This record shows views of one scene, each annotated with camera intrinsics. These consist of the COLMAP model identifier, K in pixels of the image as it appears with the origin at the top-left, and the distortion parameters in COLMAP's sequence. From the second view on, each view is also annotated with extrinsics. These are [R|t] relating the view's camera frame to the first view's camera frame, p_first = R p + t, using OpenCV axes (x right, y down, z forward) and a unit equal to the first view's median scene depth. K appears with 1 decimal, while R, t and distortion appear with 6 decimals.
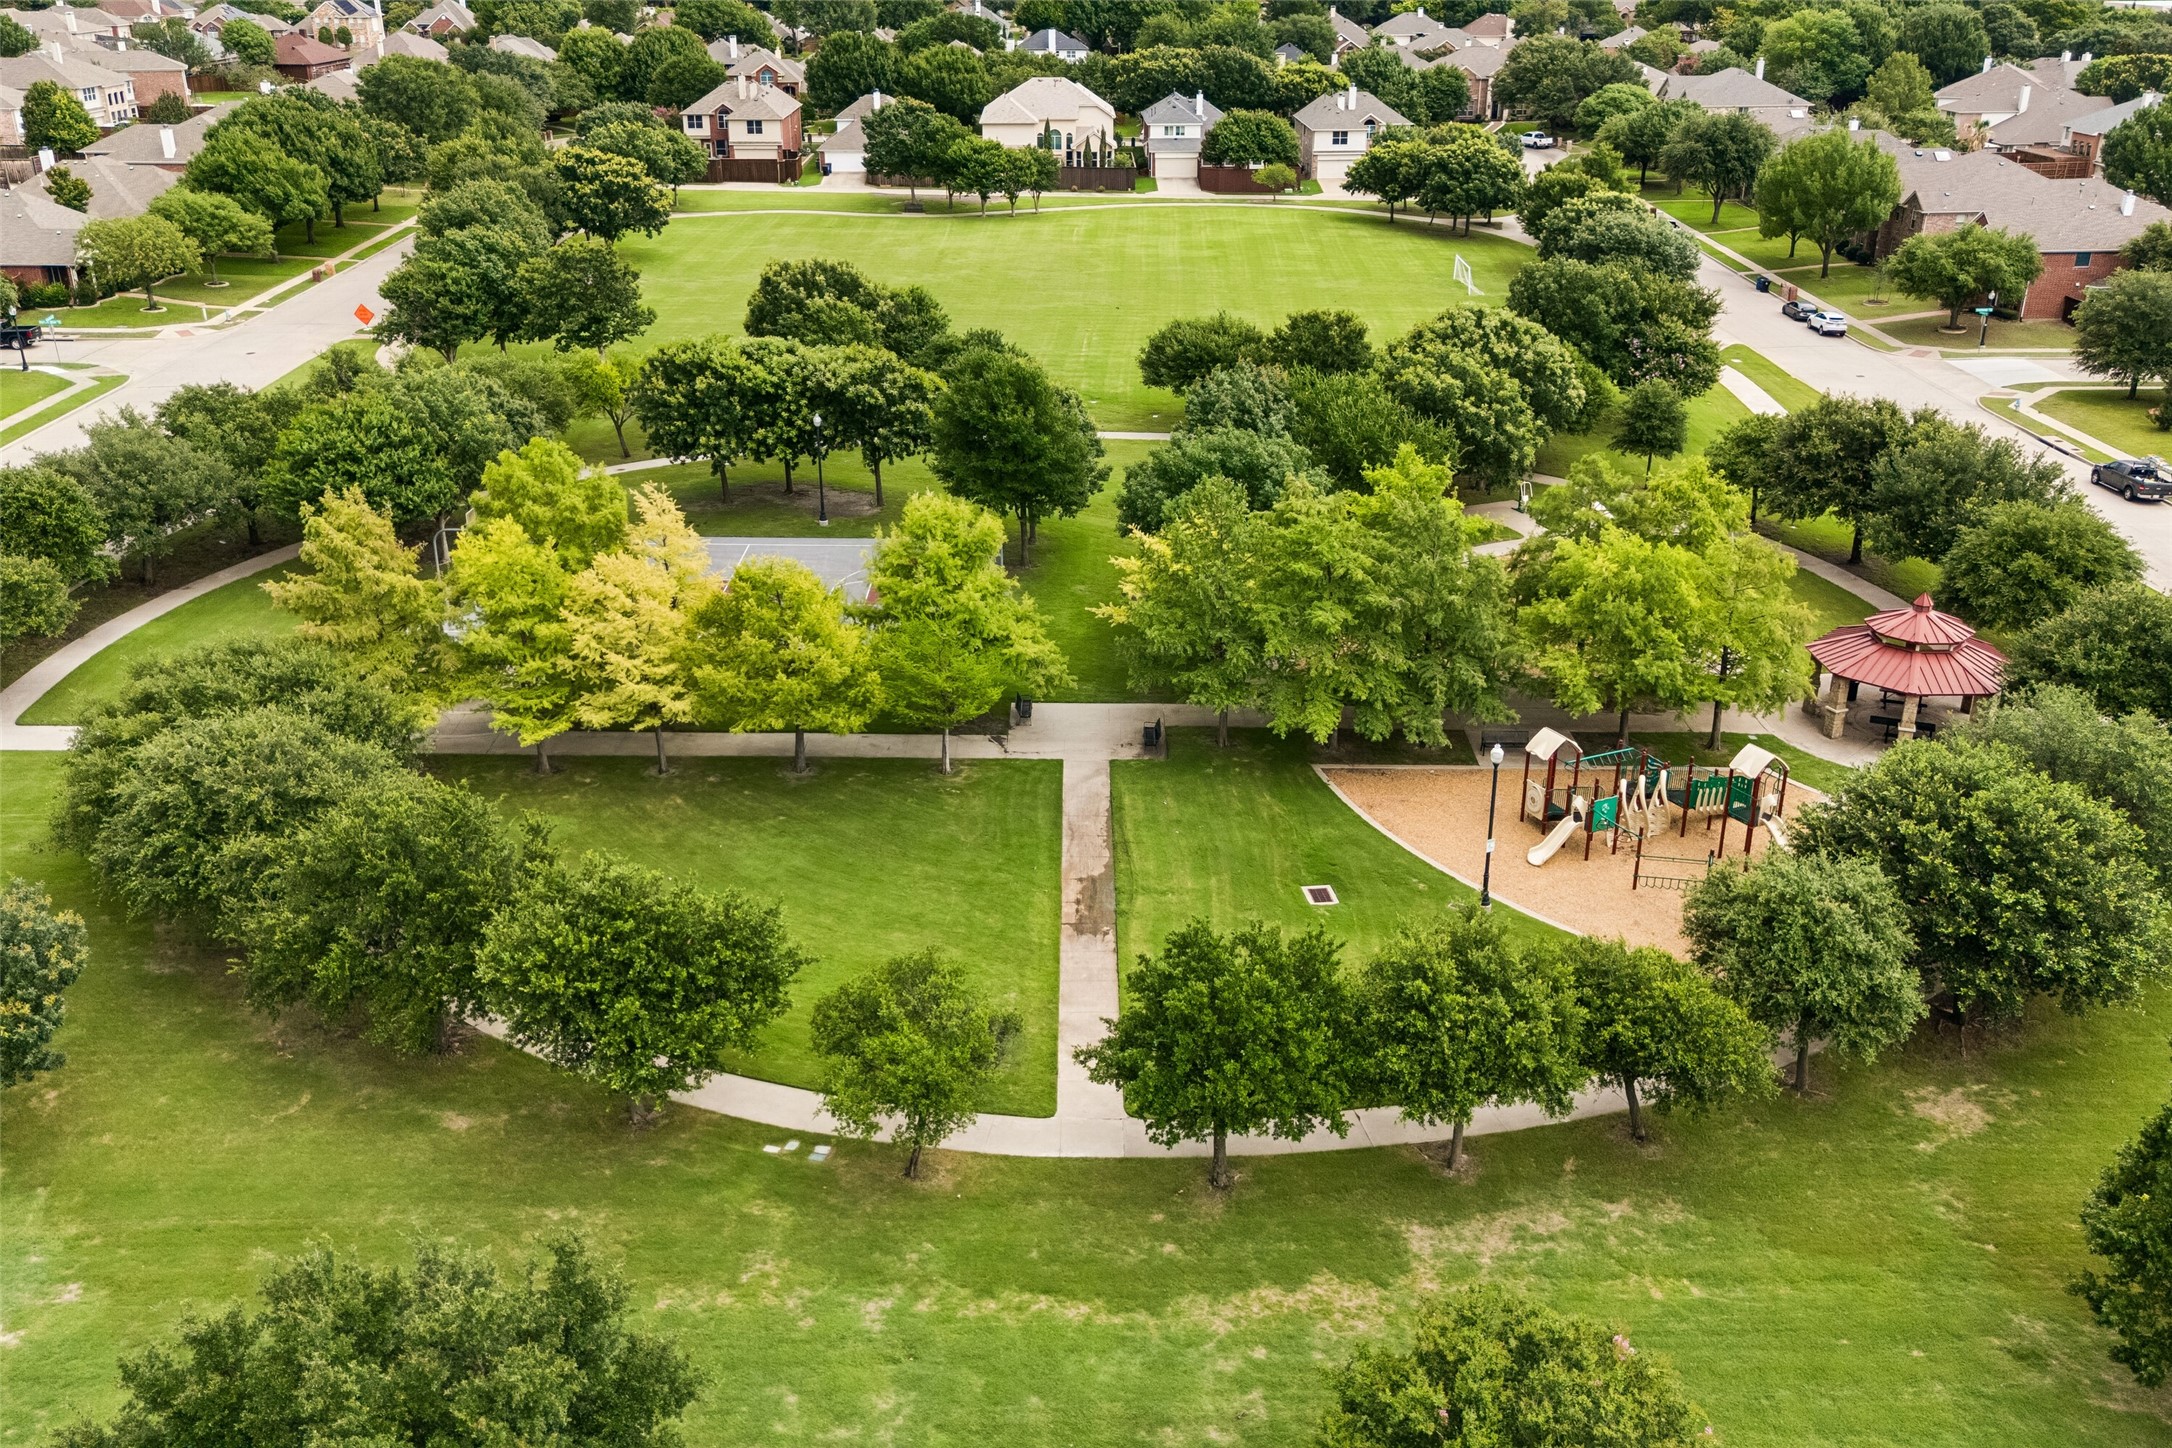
lens RADIAL K [[1934.7, 0, 1086.8], [0, 1934.7, 724.6], [0, 0, 1]] dist [0.018333, 0.016286]
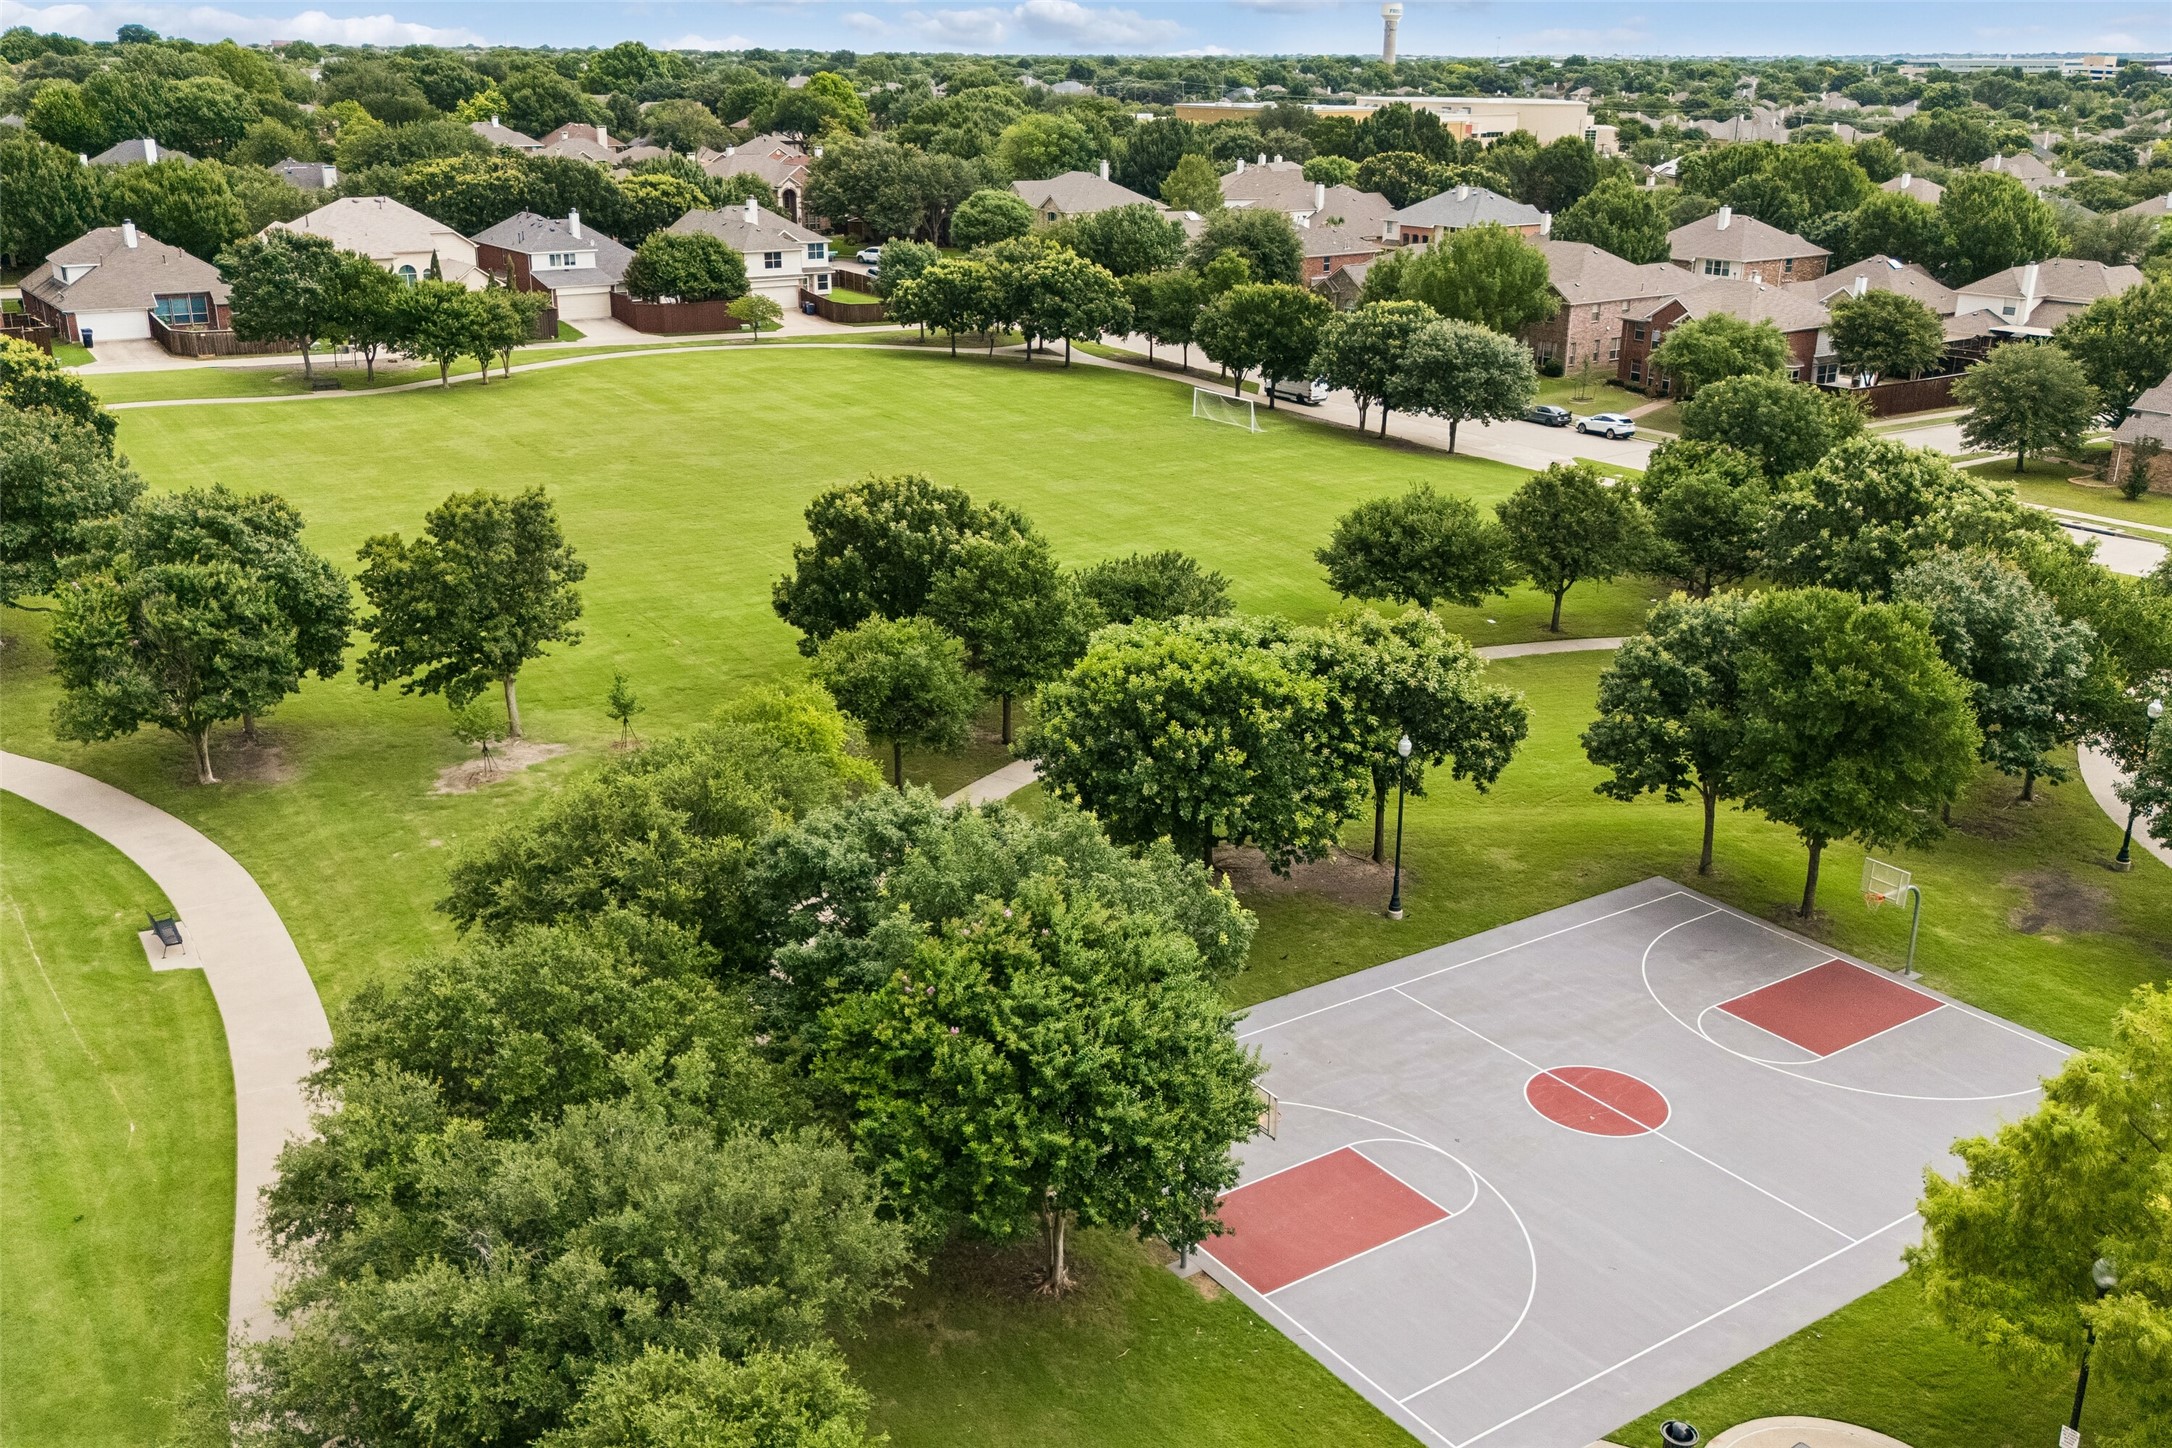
lens RADIAL K [[1934.7, 0, 1085.6], [0, 1934.7, 723.8], [0, 0, 1]] dist [0.018333, 0.016286]
pose [[0.807512, -0.179845, 0.561766, -0.256403], [0.212673, 0.977098, 0.007102, -0.089642], [-0.550177, 0.113737, 0.827266, 0.274348]]
